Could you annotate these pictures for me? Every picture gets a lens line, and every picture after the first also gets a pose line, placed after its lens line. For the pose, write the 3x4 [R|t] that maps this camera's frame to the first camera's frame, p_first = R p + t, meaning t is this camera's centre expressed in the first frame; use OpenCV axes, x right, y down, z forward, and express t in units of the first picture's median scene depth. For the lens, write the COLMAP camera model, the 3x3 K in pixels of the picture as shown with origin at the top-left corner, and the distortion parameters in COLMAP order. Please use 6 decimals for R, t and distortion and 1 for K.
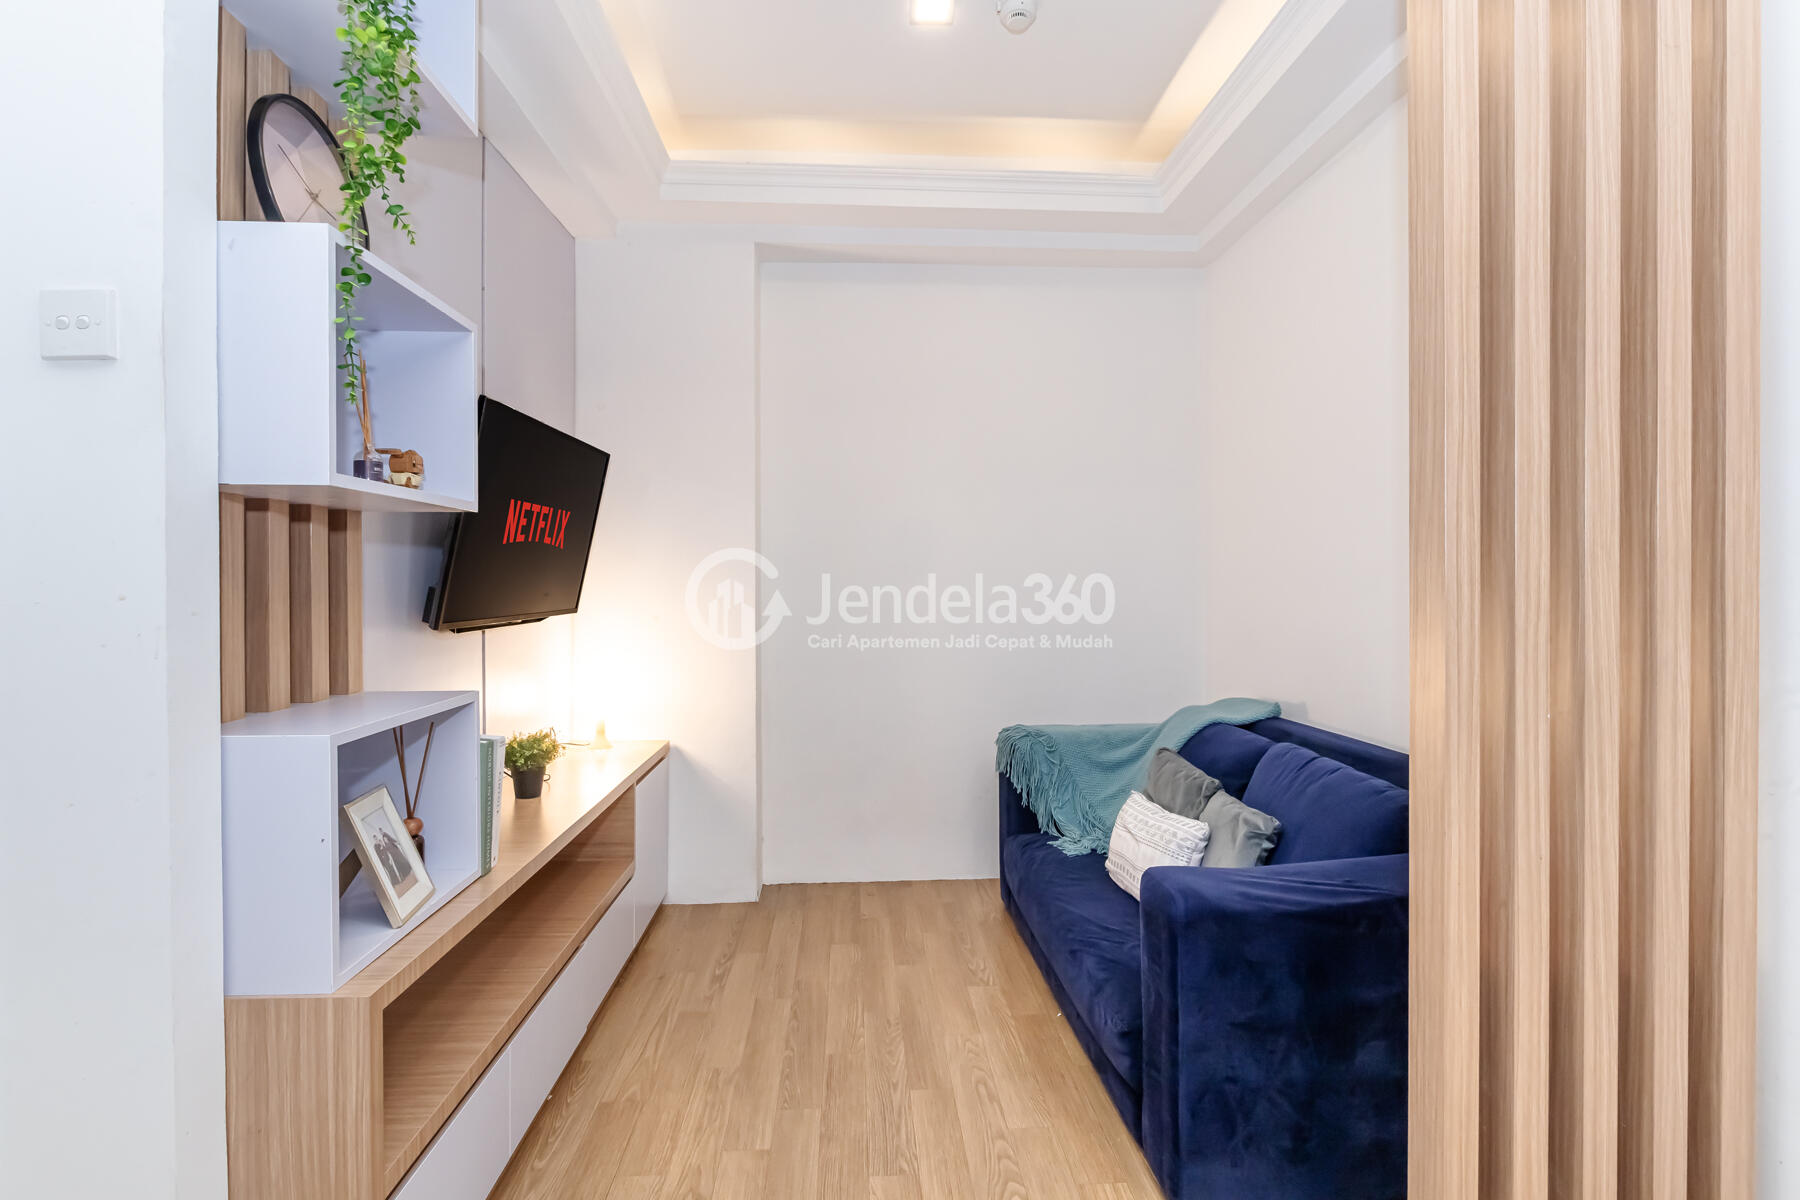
lens RADIAL K [[898.7, 0, 900.0], [0, 898.7, 600.0], [0, 0, 1]] dist [0.002416, 0.000381]
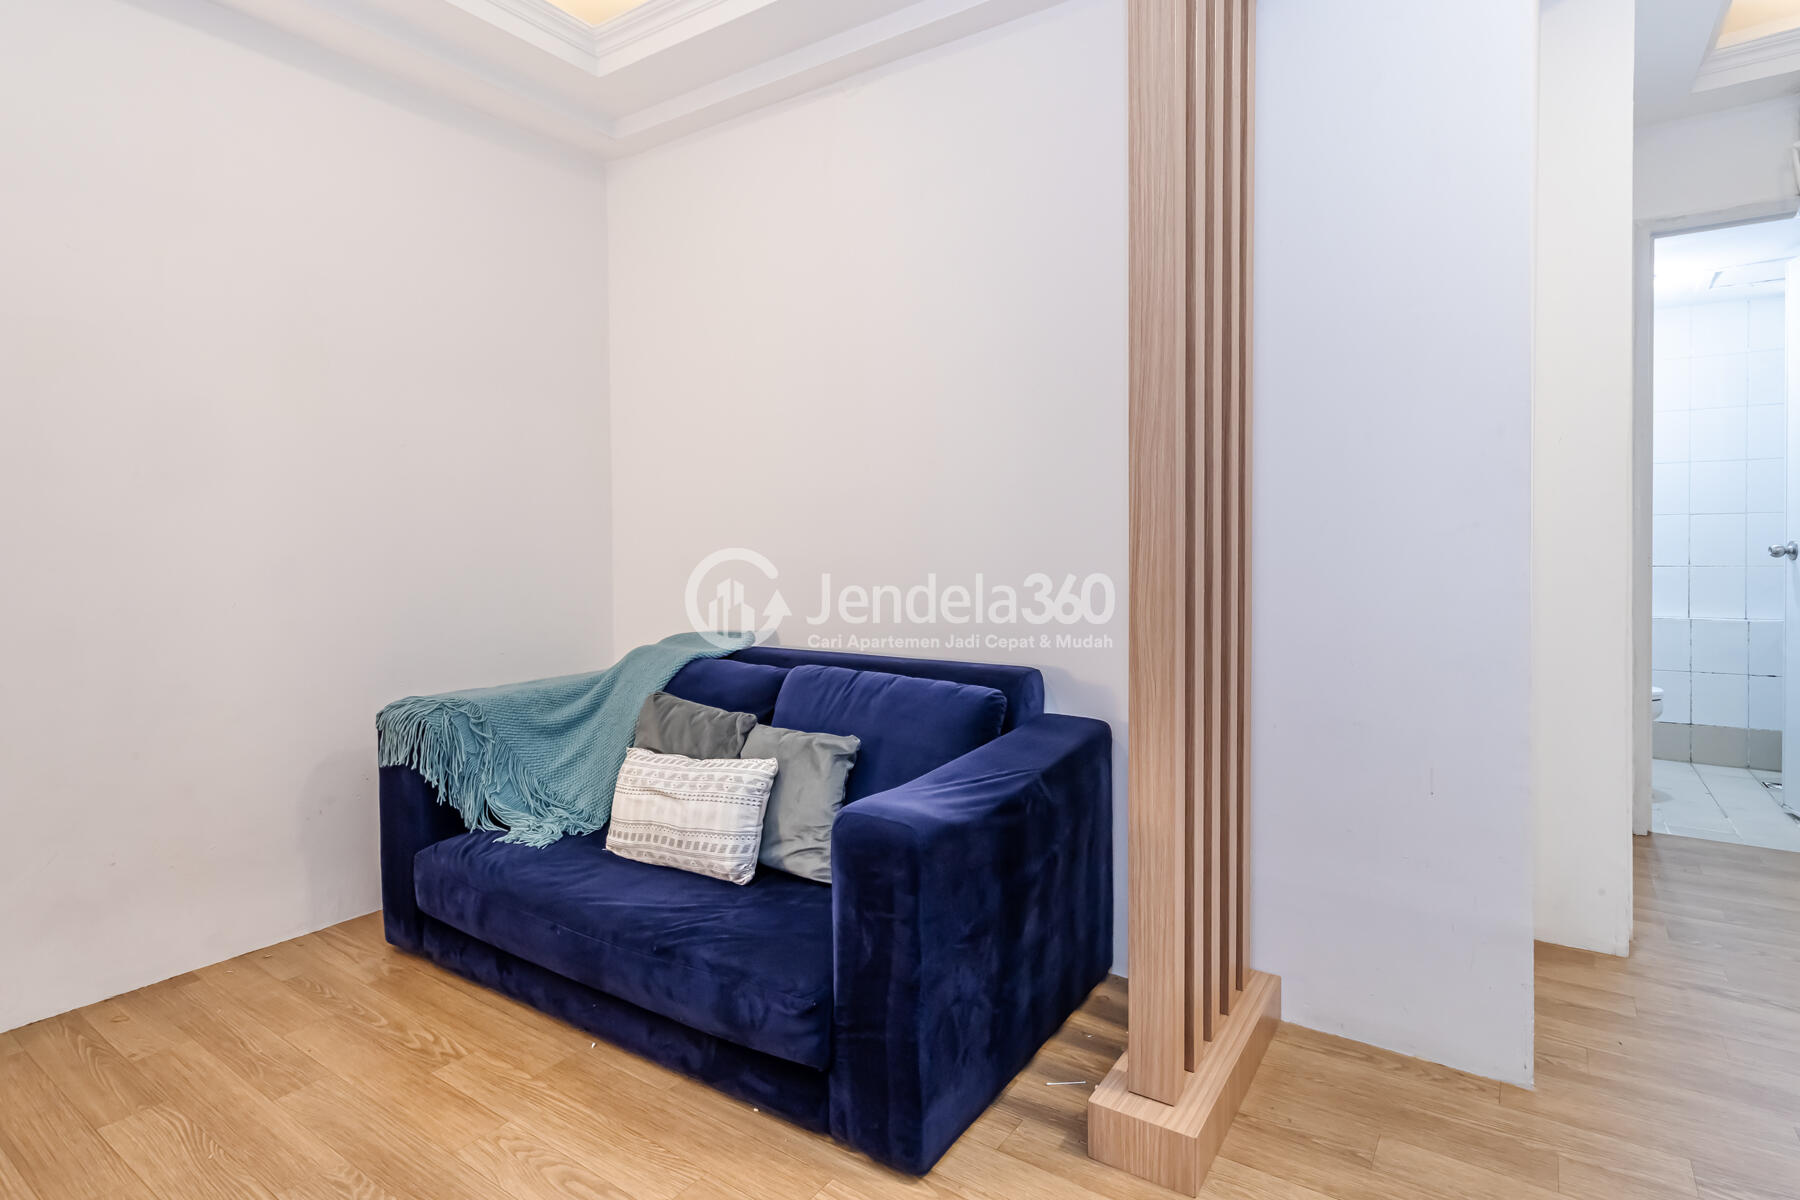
lens RADIAL K [[876.0, 0, 924.8], [0, 876.0, 568.7], [0, 0, 1]] dist [0.008816, -0.000133]
pose [[0.588007, -0.017805, 0.808660, -0.245241], [0.013648, 0.999834, 0.012090, 0.037826], [-0.808741, 0.003927, 0.588152, 0.291262]]
